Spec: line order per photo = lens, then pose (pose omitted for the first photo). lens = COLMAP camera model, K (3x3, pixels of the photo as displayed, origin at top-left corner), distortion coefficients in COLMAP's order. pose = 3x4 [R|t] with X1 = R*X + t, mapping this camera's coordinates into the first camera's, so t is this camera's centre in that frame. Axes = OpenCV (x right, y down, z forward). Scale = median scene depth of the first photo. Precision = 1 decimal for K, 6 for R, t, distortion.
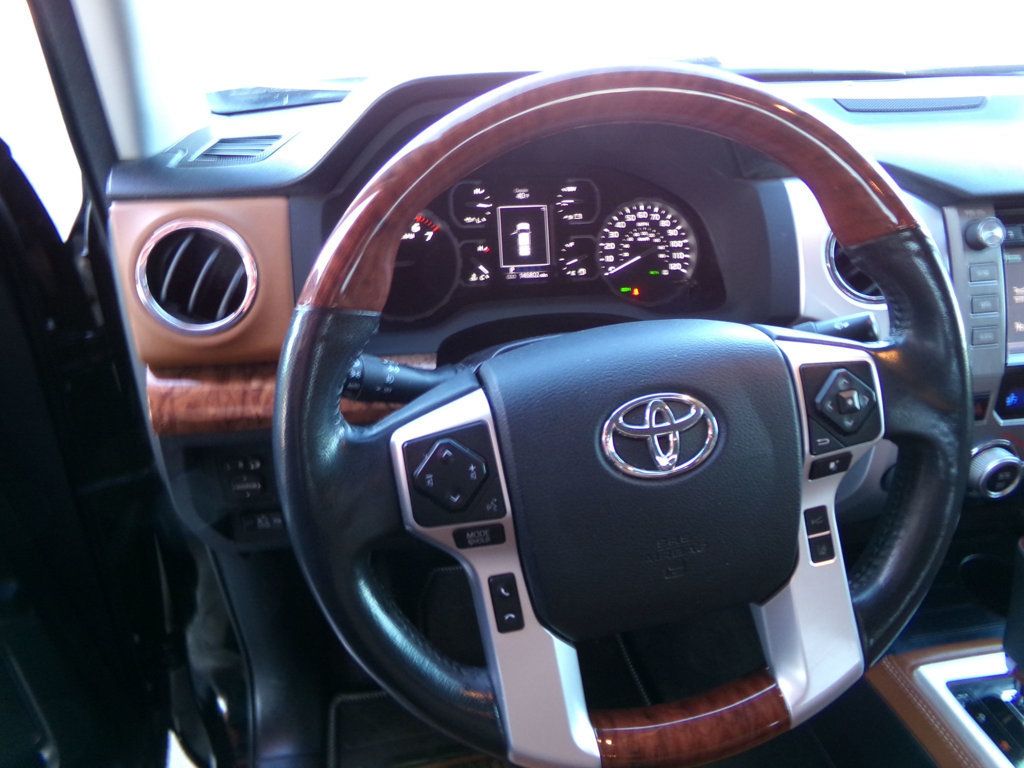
lens RADIAL K [[689.9, 0, 512.0], [0, 689.9, 384.0], [0, 0, 1]] dist [-0.013505, 0.040878]
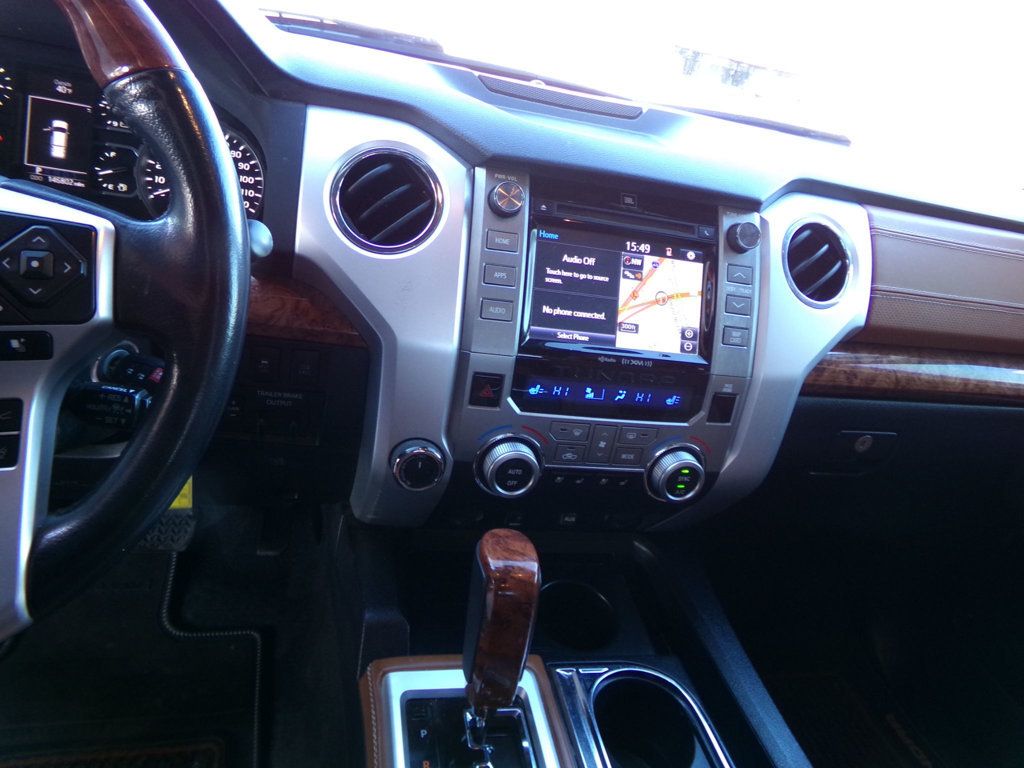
lens RADIAL K [[689.9, 0, 512.0], [0, 689.9, 384.0], [0, 0, 1]] dist [-0.013505, 0.040878]
pose [[0.984083, 0.149188, 0.096562, 0.546572], [-0.142358, 0.987033, -0.074164, 0.080698], [-0.106375, 0.059237, 0.992560, 0.085009]]
